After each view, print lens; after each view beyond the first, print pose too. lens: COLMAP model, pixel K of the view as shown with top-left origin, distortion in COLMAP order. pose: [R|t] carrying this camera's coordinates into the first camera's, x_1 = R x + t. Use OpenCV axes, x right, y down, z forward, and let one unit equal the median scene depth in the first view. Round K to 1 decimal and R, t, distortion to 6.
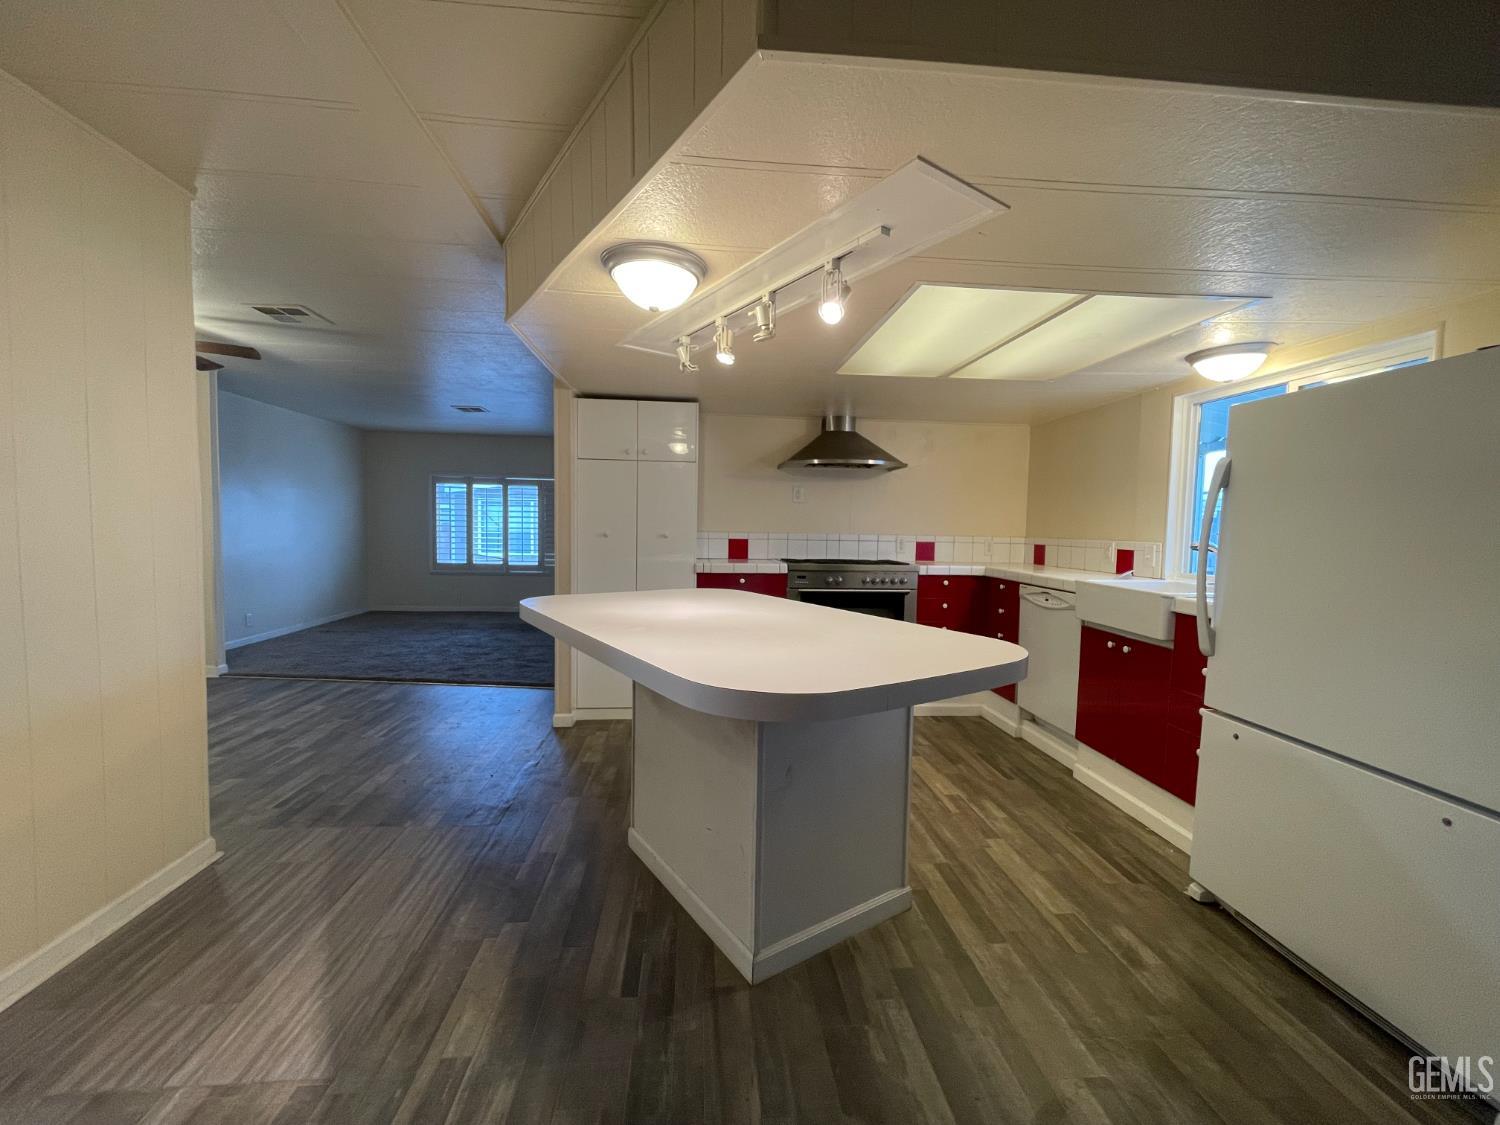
lens RADIAL K [[610.0, 0, 742.8], [0, 610.0, 558.6], [0, 0, 1]] dist [0.007085, 0.000171]
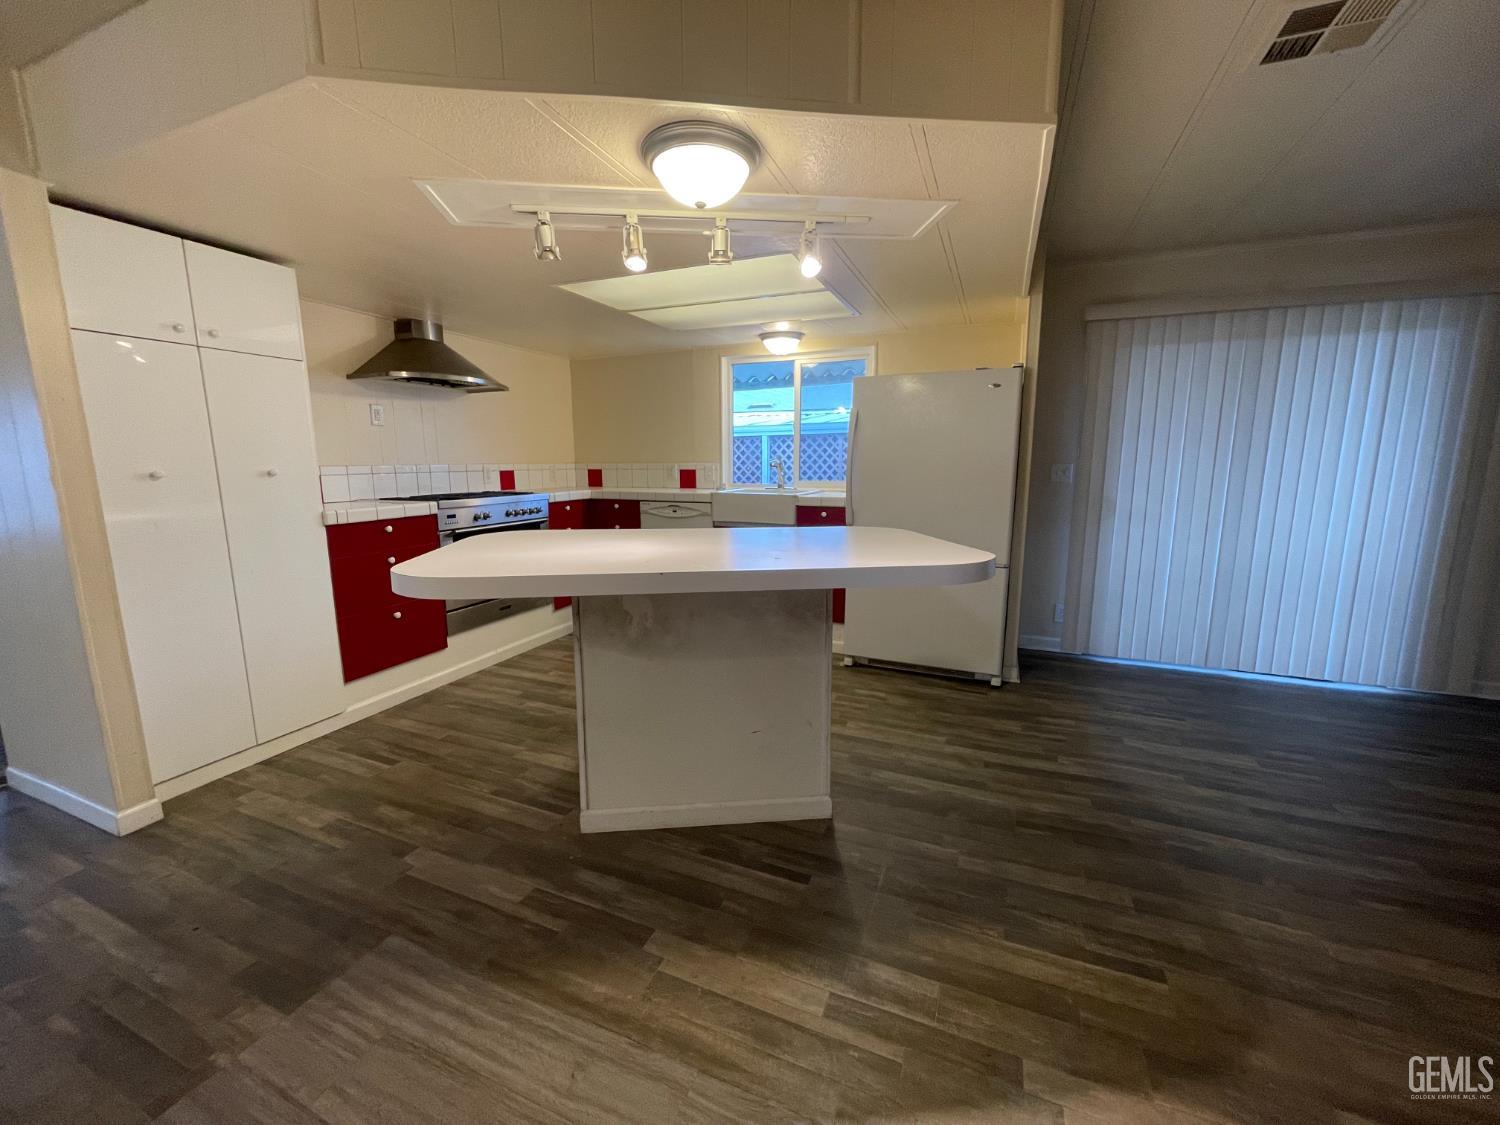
lens RADIAL K [[602.7, 0, 745.0], [0, 602.7, 560.8], [0, 0, 1]] dist [-0.001991, -0.000396]
pose [[0.460366, -0.167303, 0.871821, -0.524747], [0.060033, 0.985700, 0.157456, -0.018249], [-0.885697, -0.020150, 0.463827, 0.288947]]
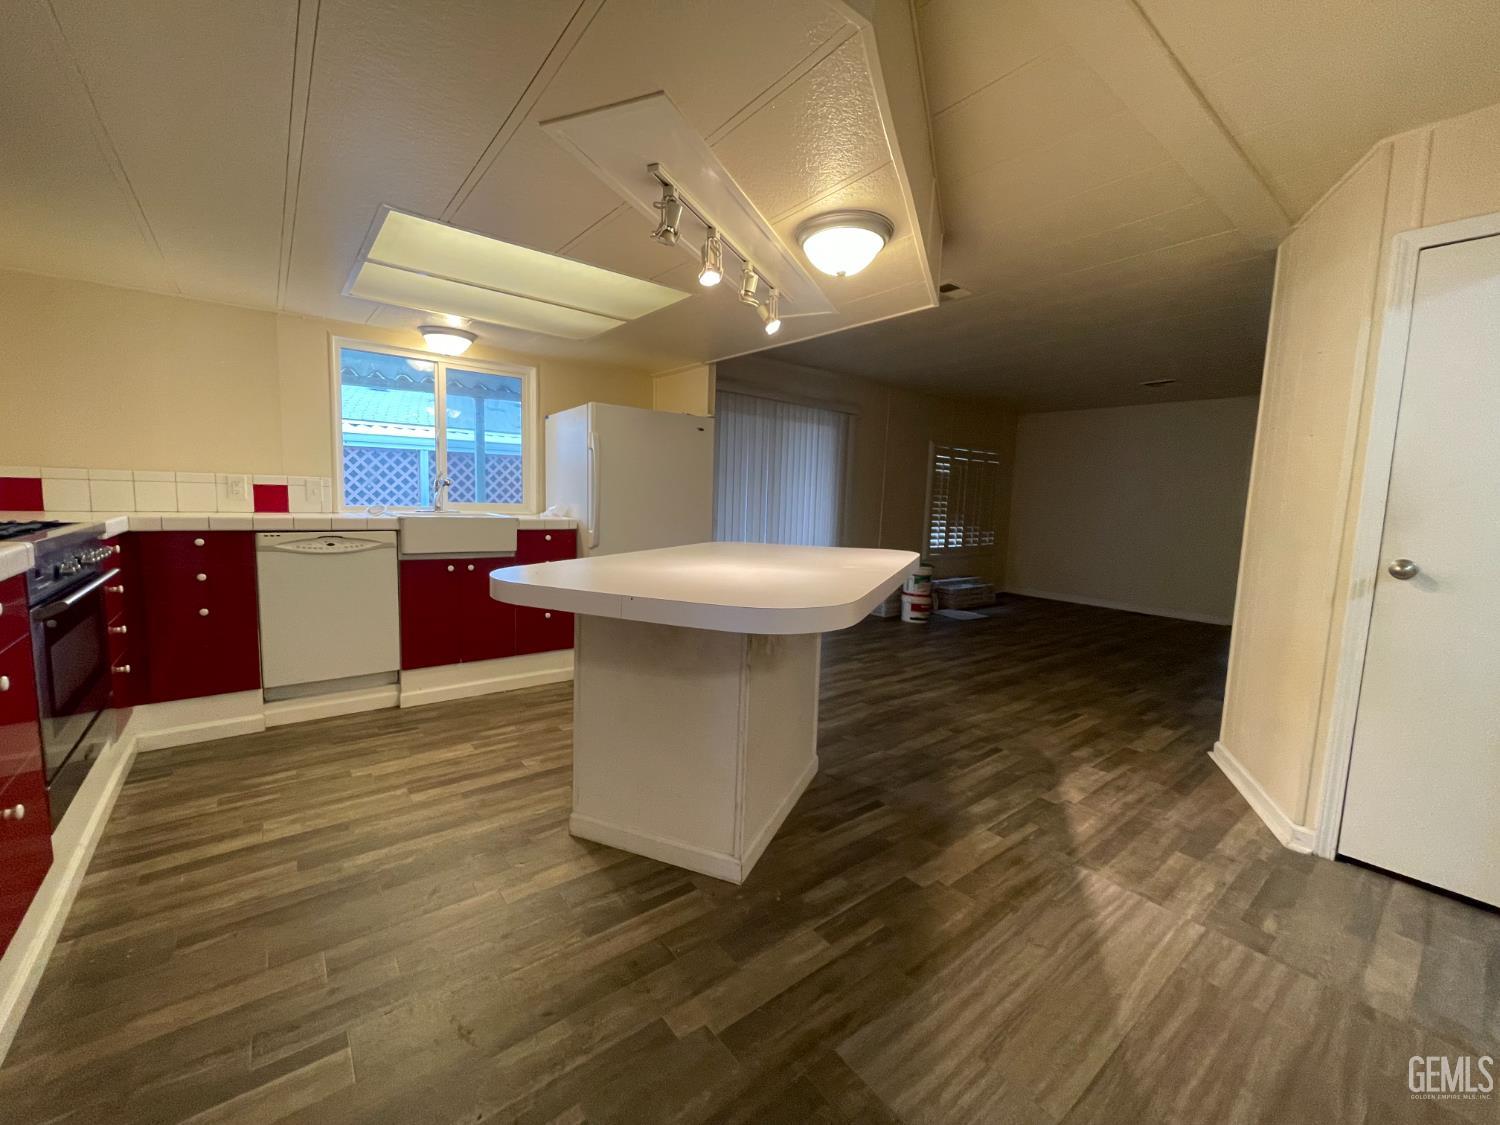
lens RADIAL K [[602.8, 0, 741.0], [0, 602.8, 556.0], [0, 0, 1]] dist [-0.004185, -0.000171]
pose [[-0.554318, -0.118776, 0.823787, -0.535211], [0.002486, 0.989524, 0.144345, -0.038946], [-0.832301, 0.082061, -0.548216, 0.966949]]
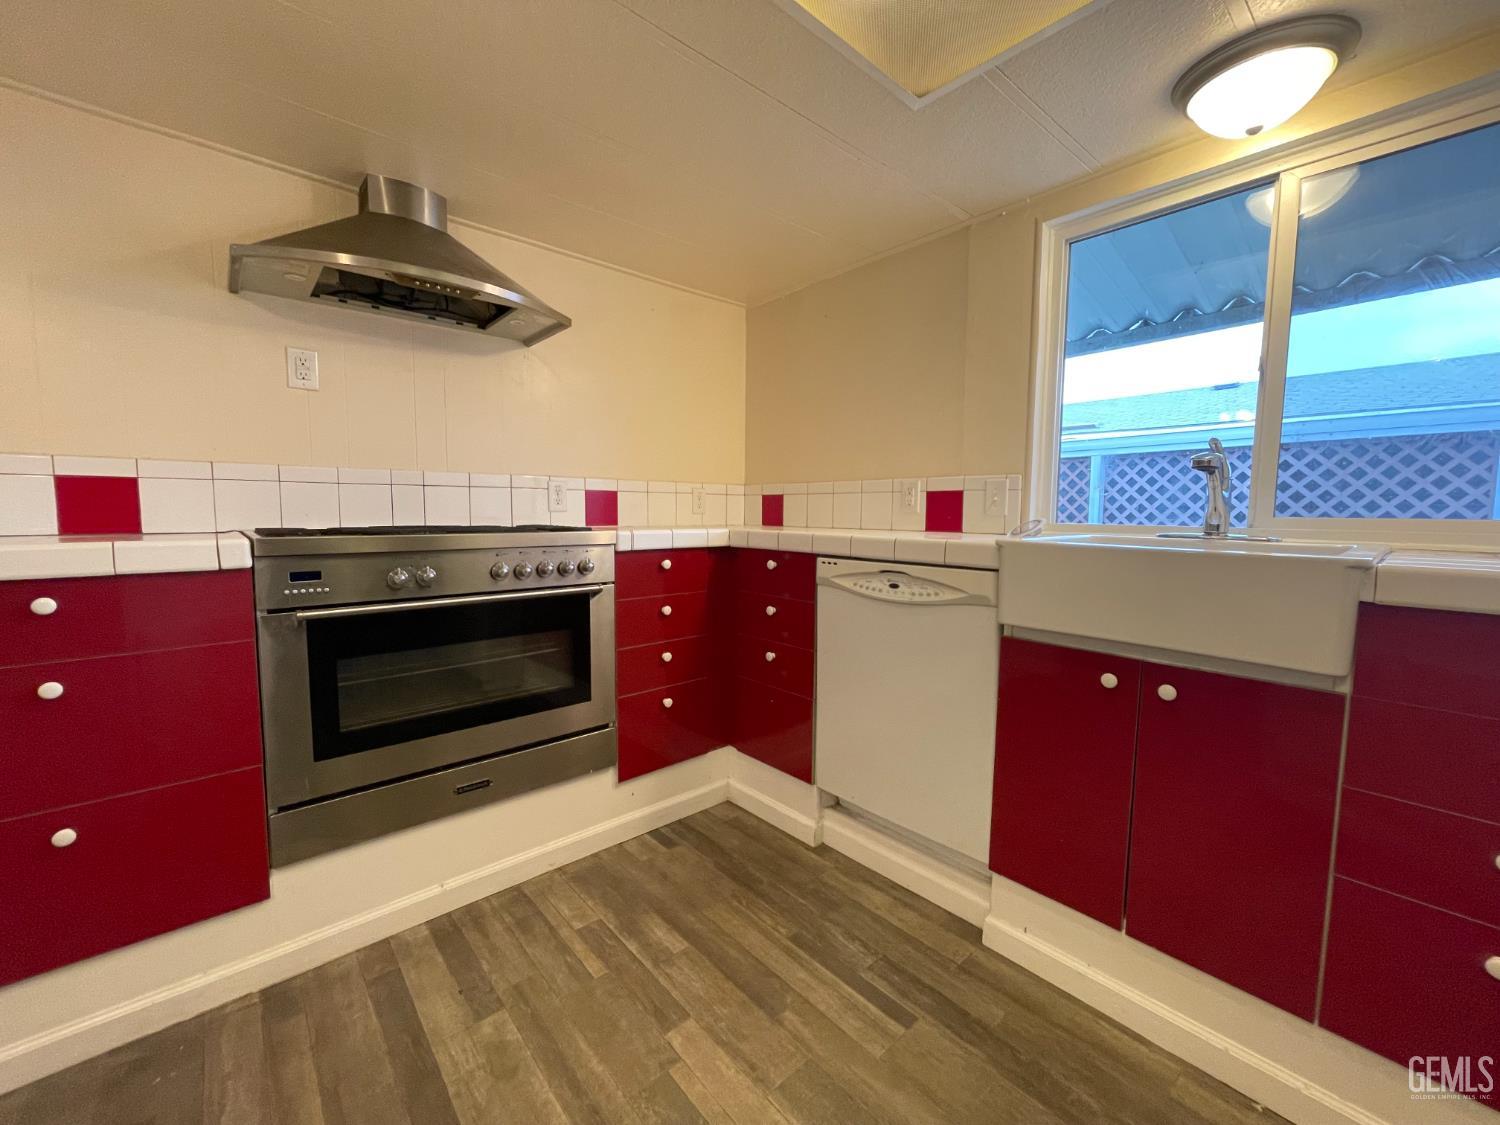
lens RADIAL K [[602.8, 0, 741.0], [0, 602.8, 556.0], [0, 0, 1]] dist [-0.004185, -0.000171]
pose [[0.804853, -0.058169, 0.590616, 0.108282], [0.039703, 0.998233, 0.044210, 0.016356], [-0.592144, -0.012134, 0.805741, 0.667932]]
